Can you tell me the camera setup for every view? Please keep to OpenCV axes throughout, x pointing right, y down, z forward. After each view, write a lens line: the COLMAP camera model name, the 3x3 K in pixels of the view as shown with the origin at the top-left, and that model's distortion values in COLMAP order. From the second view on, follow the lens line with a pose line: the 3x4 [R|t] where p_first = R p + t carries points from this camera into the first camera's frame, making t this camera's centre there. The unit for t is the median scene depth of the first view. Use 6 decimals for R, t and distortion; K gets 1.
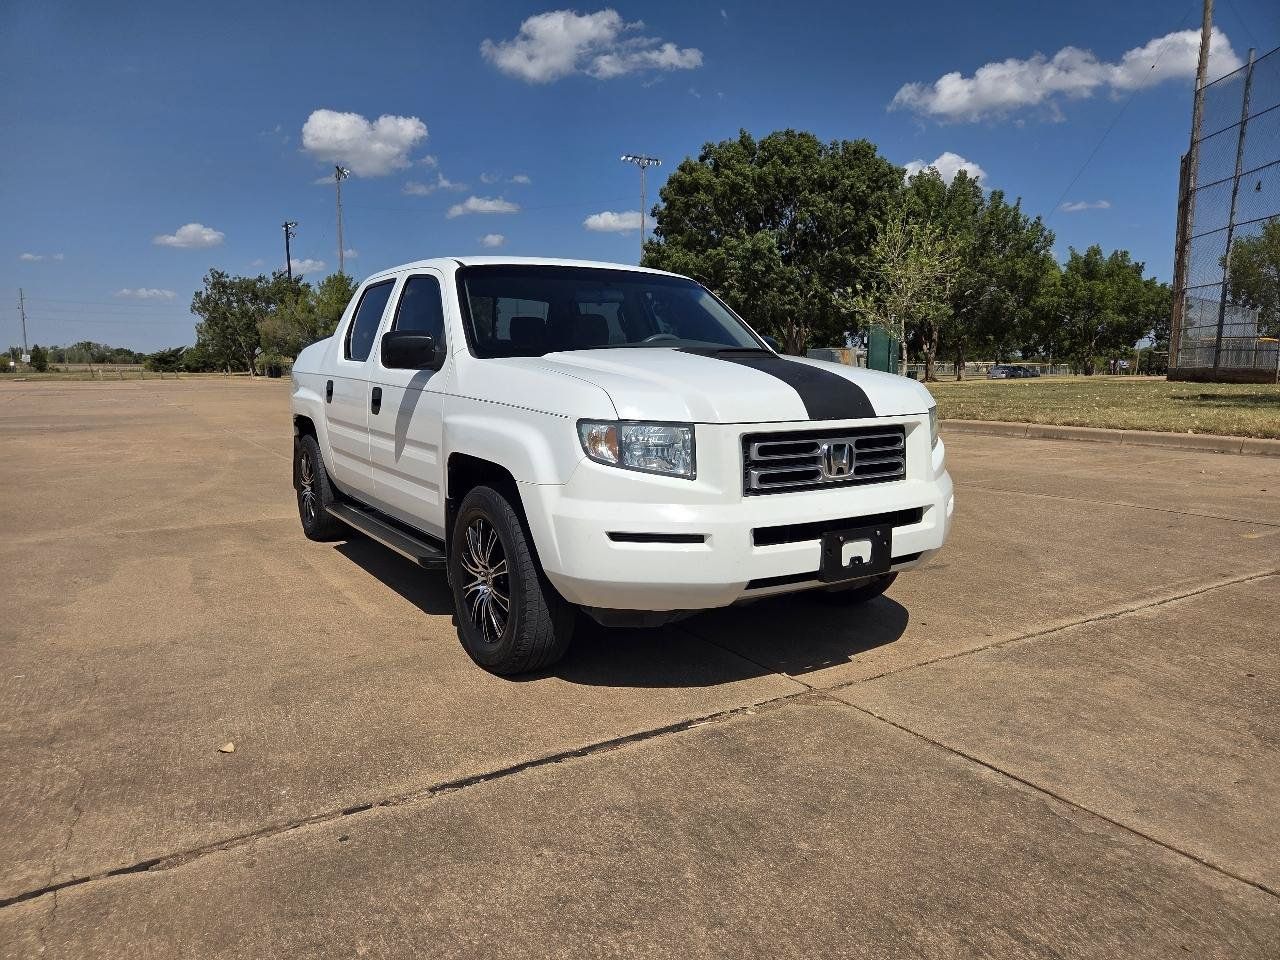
lens RADIAL K [[867.6, 0, 612.5], [0, 867.6, 476.7], [0, 0, 1]] dist [0.063912, -0.064526]
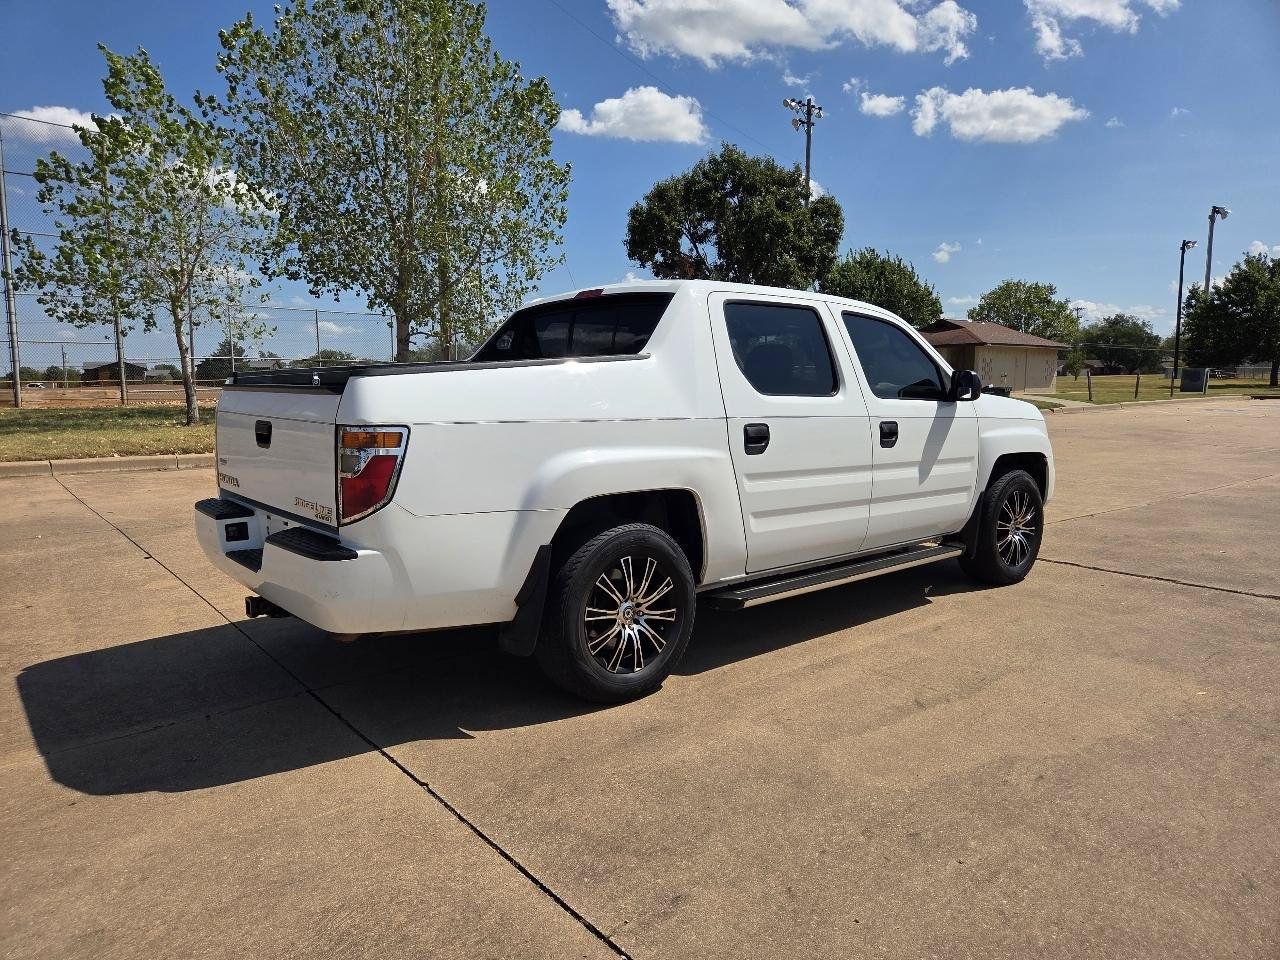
lens RADIAL K [[864.8, 0, 631.3], [0, 864.8, 475.6], [0, 0, 1]] dist [0.057727, -0.053480]
pose [[-0.150779, -0.104645, 0.983013, -1.747446], [0.125315, 0.984336, 0.124007, -0.288985], [-0.980593, 0.141885, -0.135304, 2.050959]]
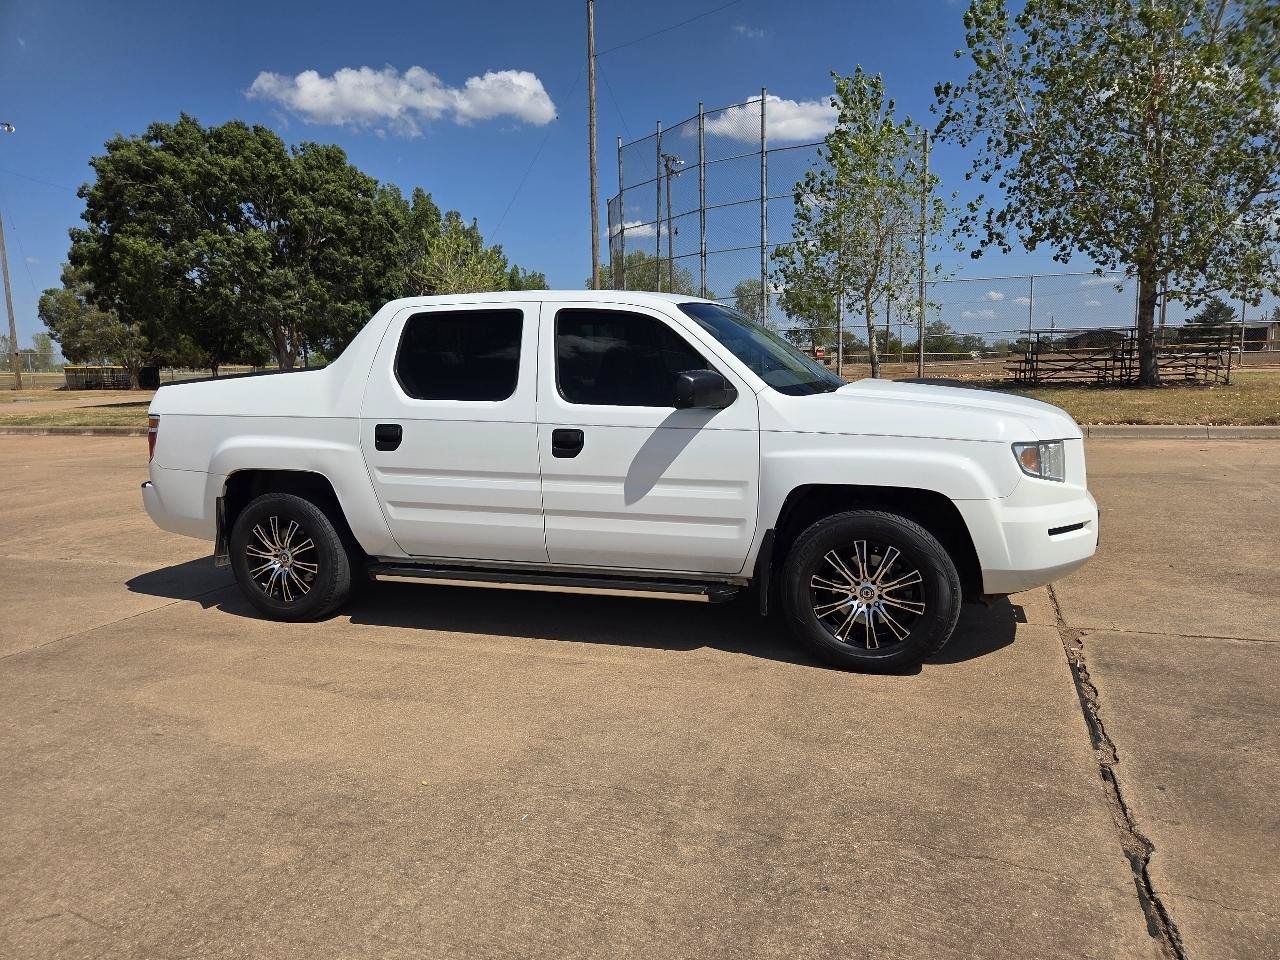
lens RADIAL K [[870.2, 0, 637.6], [0, 870.2, 491.9], [0, 0, 1]] dist [0.058561, -0.057498]
pose [[0.776232, -0.108375, 0.621063, -1.132132], [0.102173, 0.993716, 0.045702, -0.099381], [-0.622113, 0.027981, 0.782427, 0.325922]]
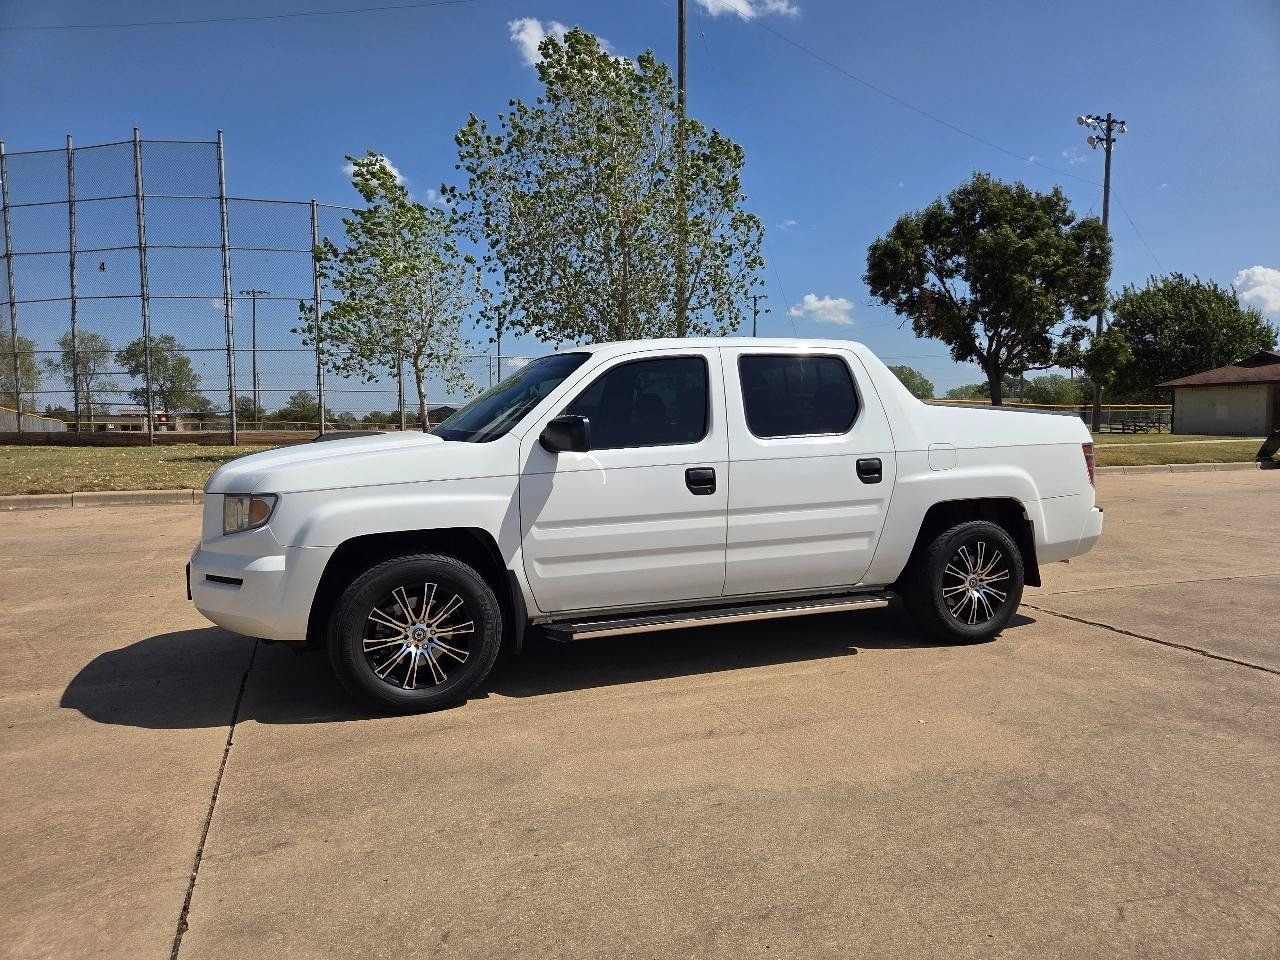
lens RADIAL K [[868.8, 0, 644.7], [0, 868.8, 487.8], [0, 0, 1]] dist [0.047993, -0.042584]
pose [[0.159343, -0.071139, 0.984657, -1.868342], [0.122171, 0.991154, 0.051838, -0.211602], [-0.979635, 0.112037, 0.166624, 1.436378]]
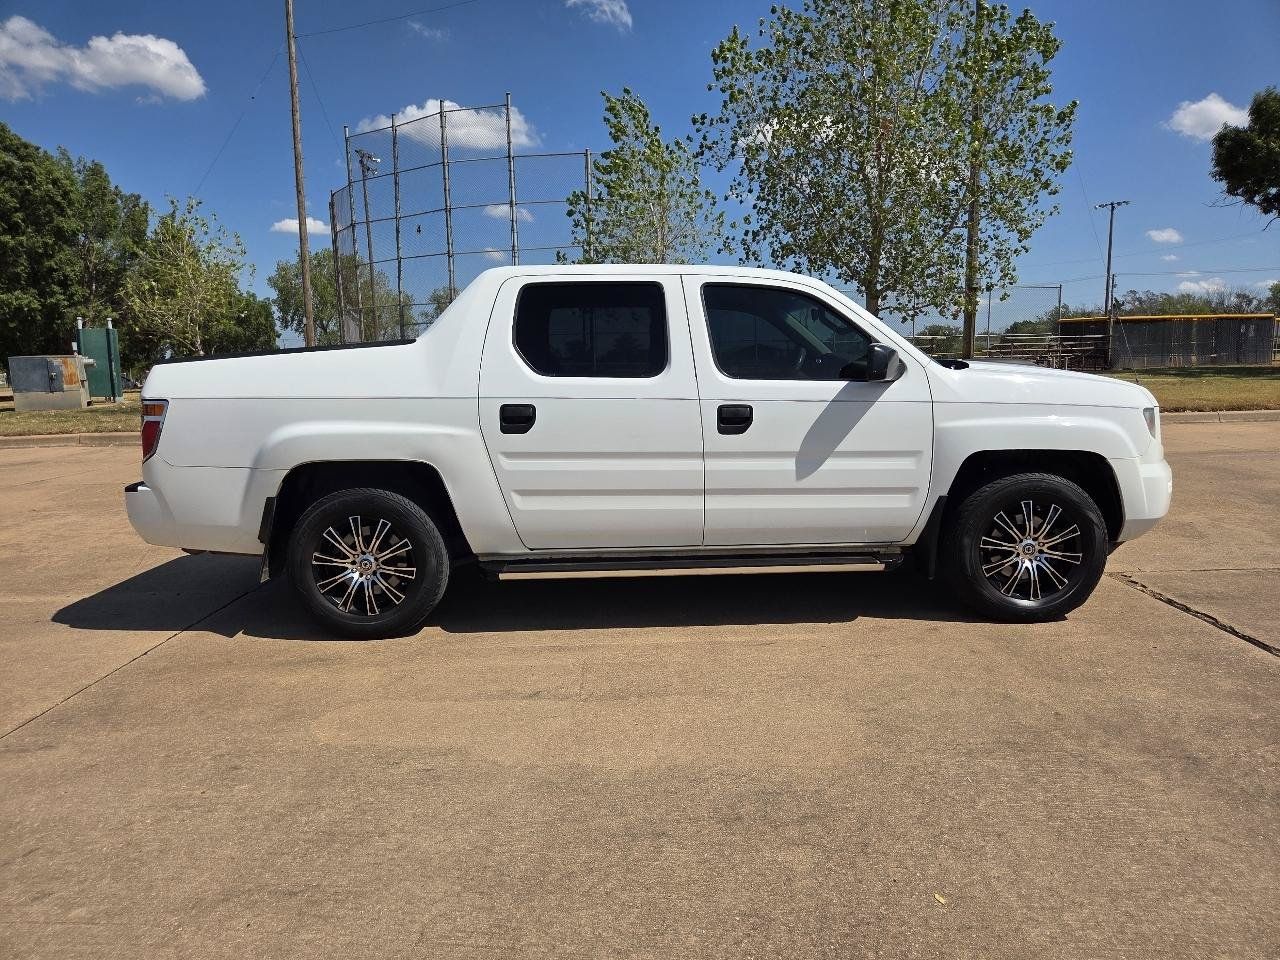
lens RADIAL K [[873.1, 0, 646.9], [0, 873.1, 480.7], [0, 0, 1]] dist [0.052099, -0.049416]
pose [[0.502505, -0.122635, 0.855833, -1.567464], [0.124799, 0.989811, 0.068557, -0.138569], [-0.855520, 0.072357, 0.512690, 0.881214]]
